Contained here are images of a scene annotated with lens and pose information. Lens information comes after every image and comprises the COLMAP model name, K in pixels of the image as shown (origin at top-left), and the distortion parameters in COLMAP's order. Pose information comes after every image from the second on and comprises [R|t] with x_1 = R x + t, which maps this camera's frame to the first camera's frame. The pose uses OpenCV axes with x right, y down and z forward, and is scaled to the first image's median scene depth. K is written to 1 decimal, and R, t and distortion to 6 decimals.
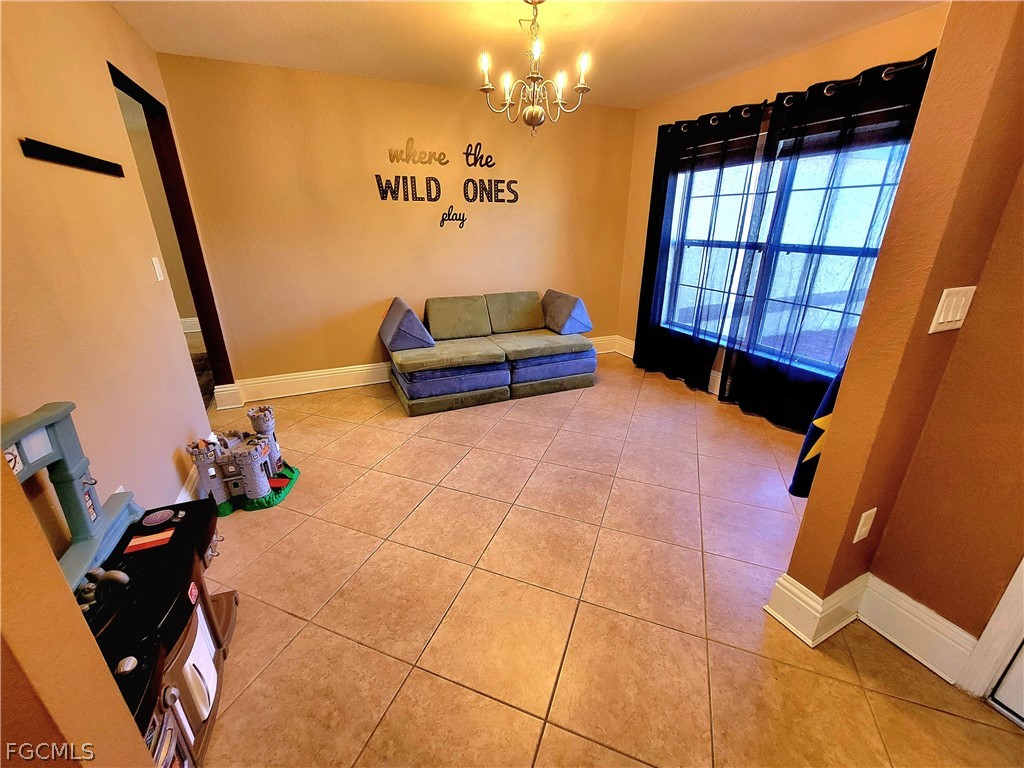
lens RADIAL K [[419.8, 0, 514.5], [0, 419.8, 388.0], [0, 0, 1]] dist [-0.003521, -0.000526]
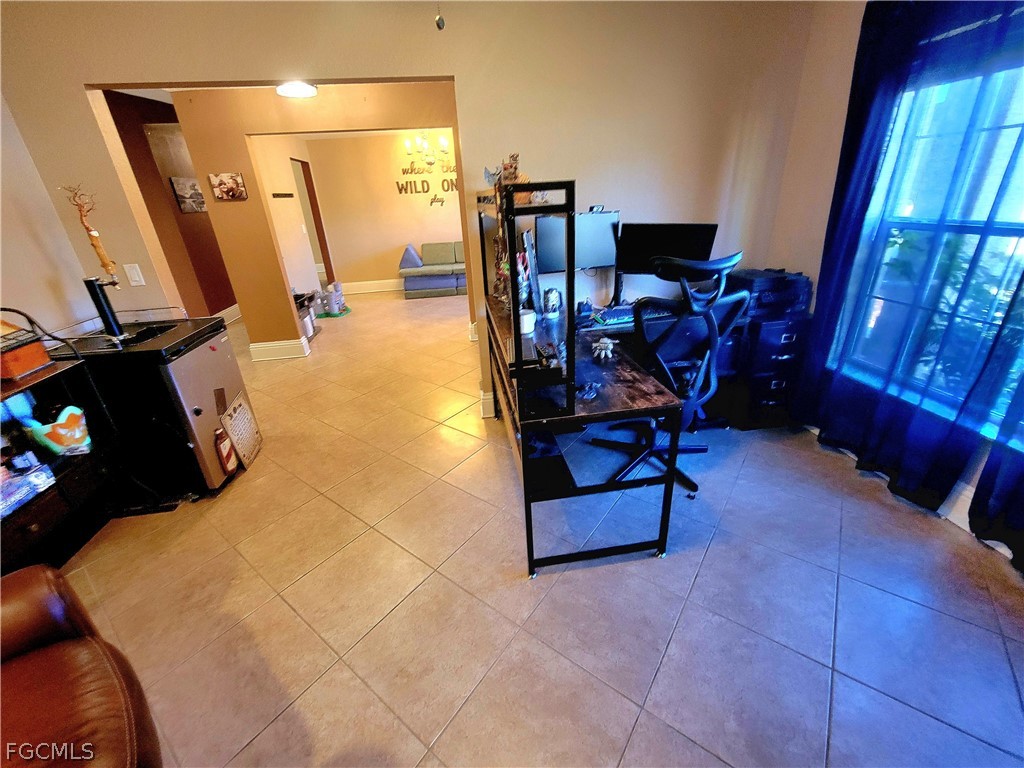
lens RADIAL K [[419.8, 0, 508.9], [0, 419.8, 381.6], [0, 0, 1]] dist [-0.003521, -0.000526]
pose [[0.966527, 0.050415, -0.251562, 0.719198], [-0.036699, 0.997588, 0.058923, 0.299396], [0.253925, -0.047718, 0.966046, -0.824138]]
